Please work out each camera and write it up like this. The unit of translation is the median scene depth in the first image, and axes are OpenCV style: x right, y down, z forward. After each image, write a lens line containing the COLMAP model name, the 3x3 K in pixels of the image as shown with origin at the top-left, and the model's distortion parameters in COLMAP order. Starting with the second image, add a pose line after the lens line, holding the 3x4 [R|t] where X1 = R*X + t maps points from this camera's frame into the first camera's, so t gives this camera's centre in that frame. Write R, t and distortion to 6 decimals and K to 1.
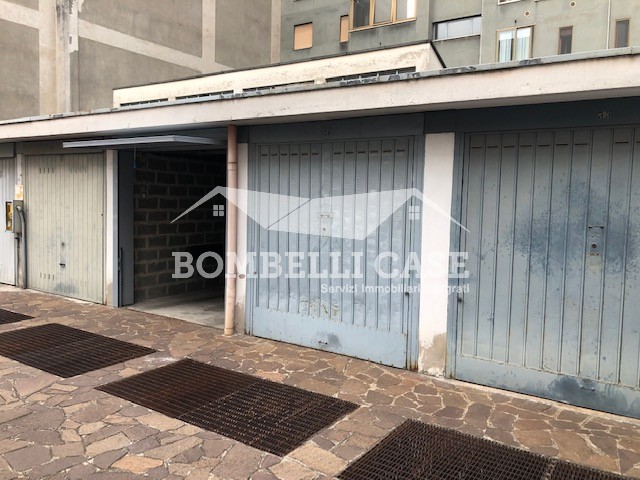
lens RADIAL K [[522.3, 0, 319.5], [0, 522.3, 239.0], [0, 0, 1]] dist [0.012889, -0.009683]
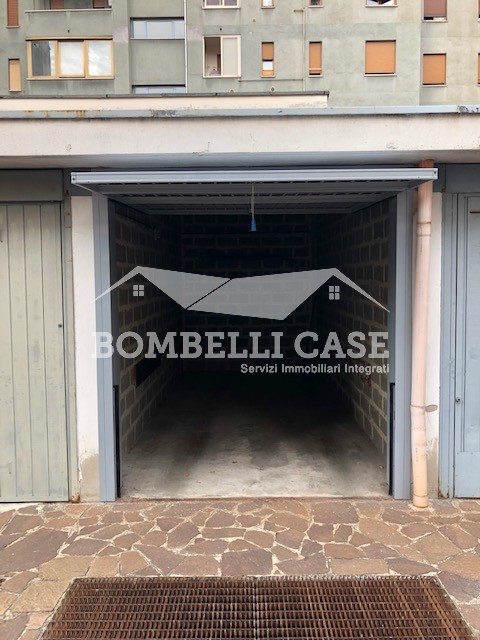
lens RADIAL K [[522.3, 0, 240.8], [0, 522.3, 320.4], [0, 0, 1]] dist [0.012889, -0.009683]
pose [[0.836769, -0.073605, 0.542587, -0.530612], [0.070351, 0.997163, 0.026777, -0.051625], [-0.543018, 0.015765, 0.839573, 0.474657]]
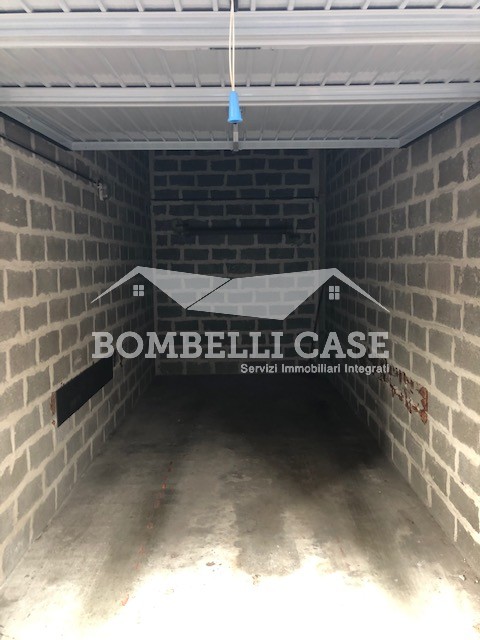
lens RADIAL K [[522.3, 0, 239.7], [0, 522.3, 316.9], [0, 0, 1]] dist [0.012889, -0.009683]
pose [[0.830588, -0.090151, 0.549542, -0.426120], [0.072709, 0.995918, 0.053484, -0.056272], [-0.552120, -0.004467, 0.833753, 0.622002]]
